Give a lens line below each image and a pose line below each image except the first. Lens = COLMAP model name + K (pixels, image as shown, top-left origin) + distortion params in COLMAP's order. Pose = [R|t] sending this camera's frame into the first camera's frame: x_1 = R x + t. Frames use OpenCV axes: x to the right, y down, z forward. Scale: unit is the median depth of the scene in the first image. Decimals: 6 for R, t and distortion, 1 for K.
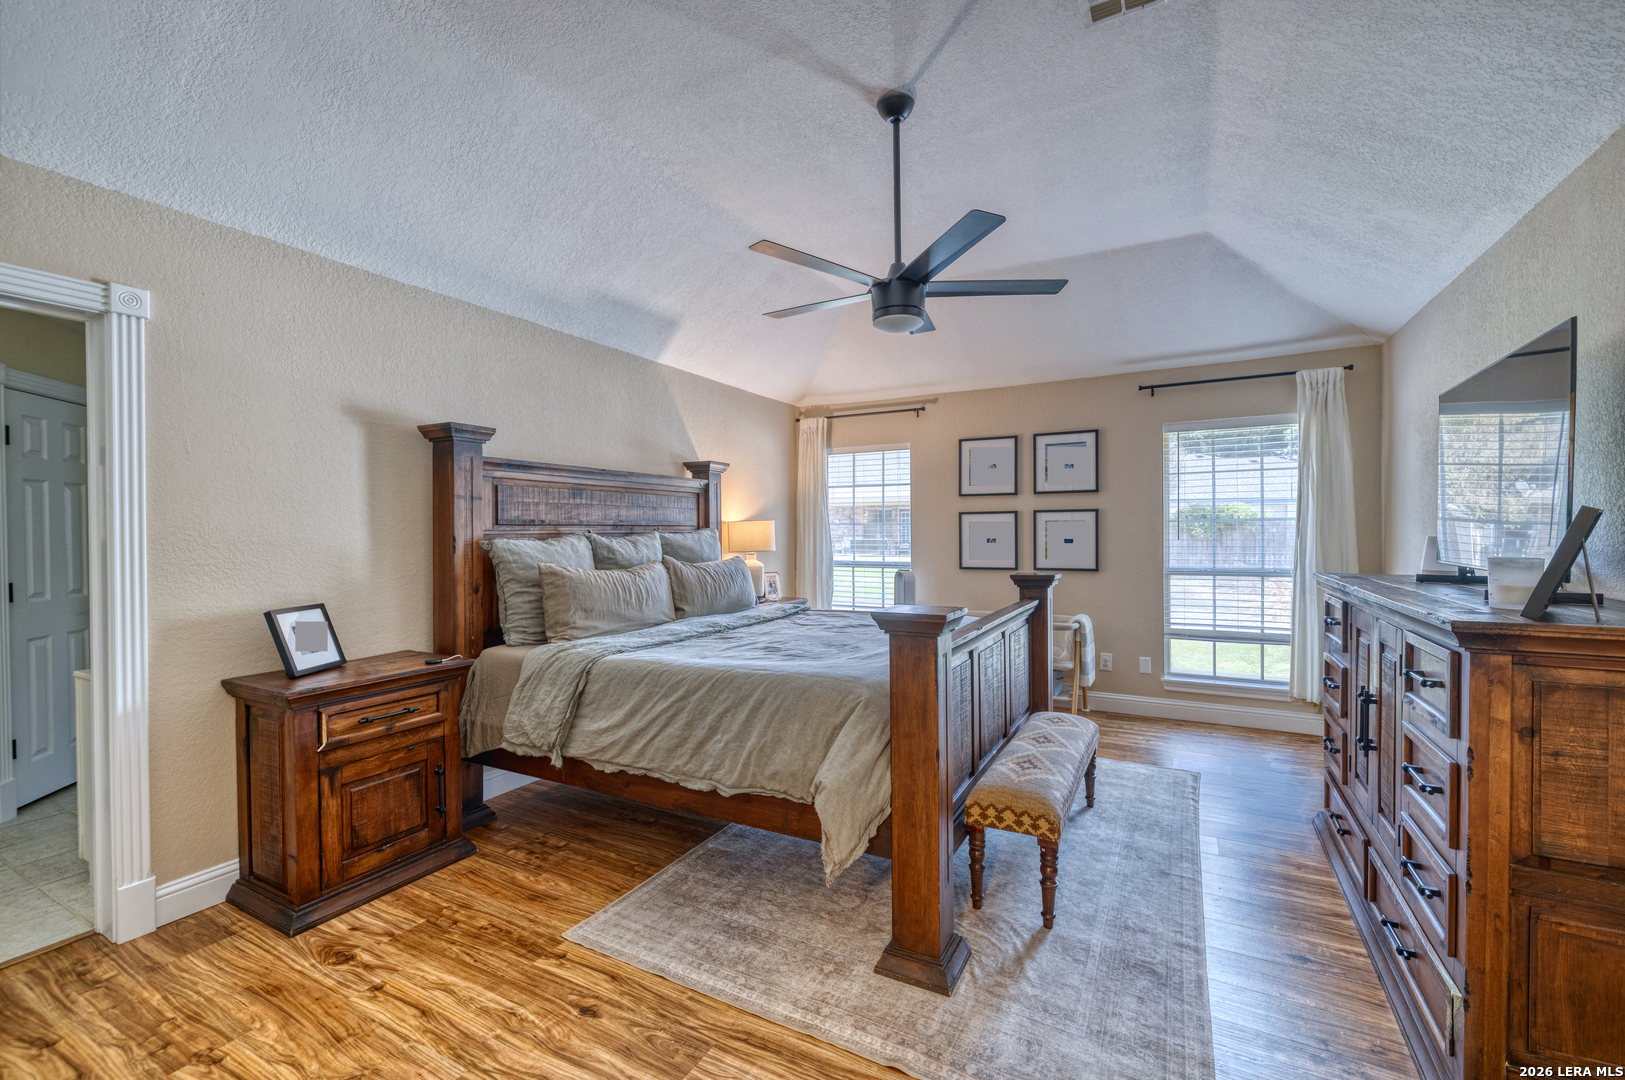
lens RADIAL K [[685.3, 0, 811.7], [0, 685.3, 536.6], [0, 0, 1]] dist [0.002026, 0.000331]
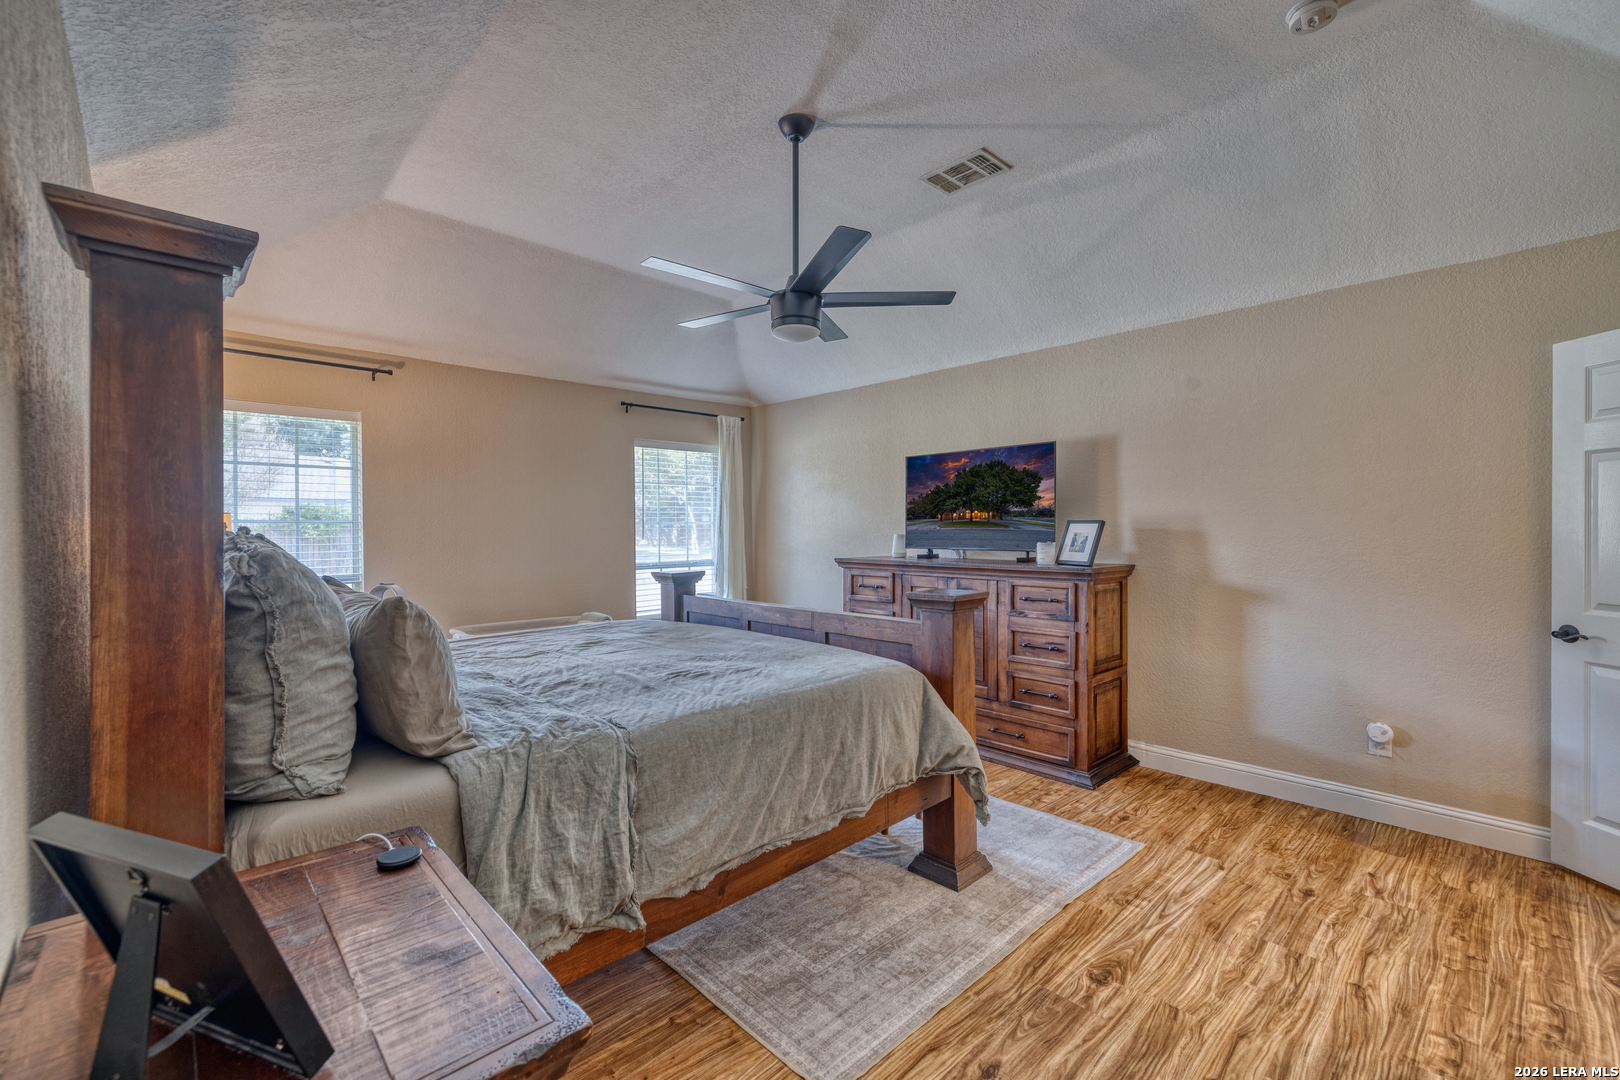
lens RADIAL K [[706.4, 0, 812.7], [0, 706.4, 523.6], [0, 0, 1]] dist [0.018105, -0.000127]
pose [[0.282766, 0.012697, 0.959105, -1.186533], [0.009610, 0.999825, -0.016069, -0.002396], [-0.959141, 0.013761, 0.282594, 0.875272]]
